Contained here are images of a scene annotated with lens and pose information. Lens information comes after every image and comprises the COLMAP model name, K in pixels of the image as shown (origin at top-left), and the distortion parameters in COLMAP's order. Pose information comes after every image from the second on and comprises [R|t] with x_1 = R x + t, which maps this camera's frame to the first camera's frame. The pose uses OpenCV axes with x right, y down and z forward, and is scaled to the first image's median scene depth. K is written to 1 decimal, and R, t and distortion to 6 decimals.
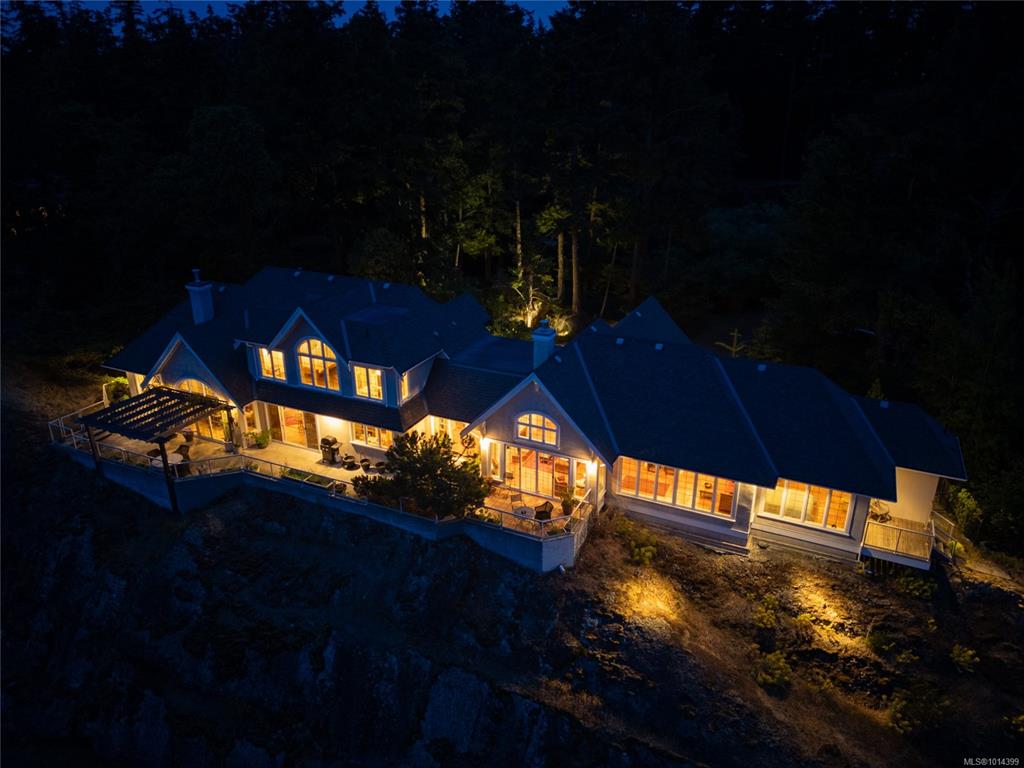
lens RADIAL K [[720.7, 0, 512.0], [0, 720.7, 384.0], [0, 0, 1]] dist [0.082198, -0.088384]
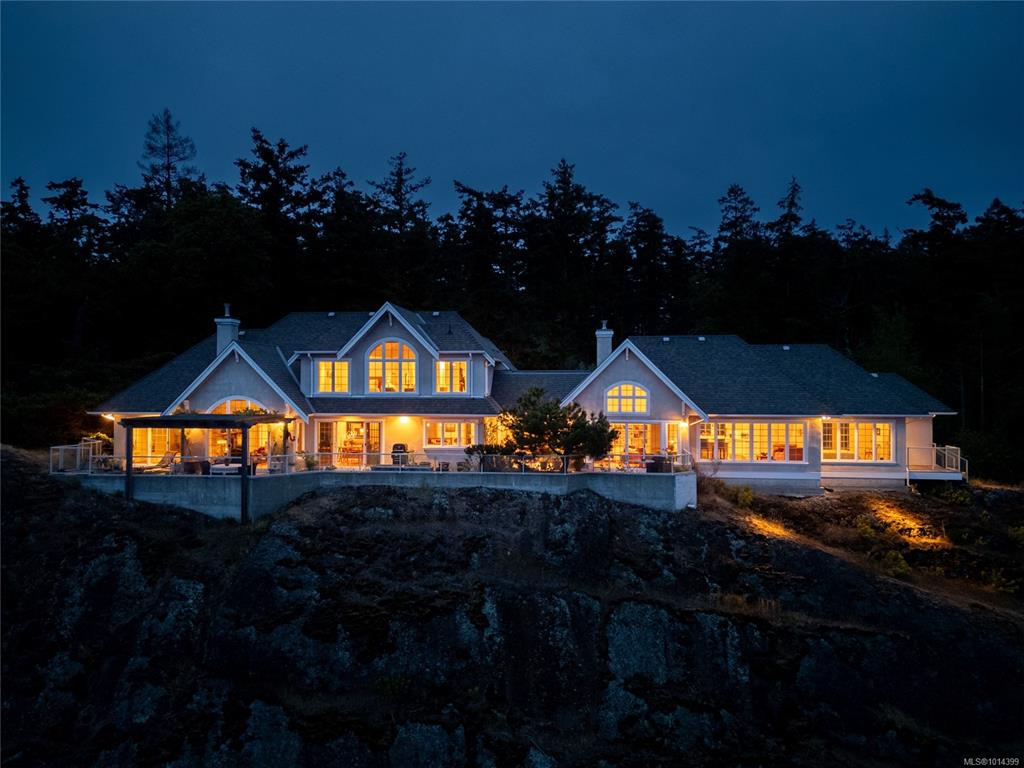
lens RADIAL K [[720.7, 0, 512.0], [0, 720.7, 384.0], [0, 0, 1]] dist [0.082198, -0.088384]
pose [[0.942553, 0.003142, 0.334043, -0.508843], [0.123748, 0.925532, -0.357879, 0.423930], [-0.310291, 0.378657, 0.871974, 0.106970]]
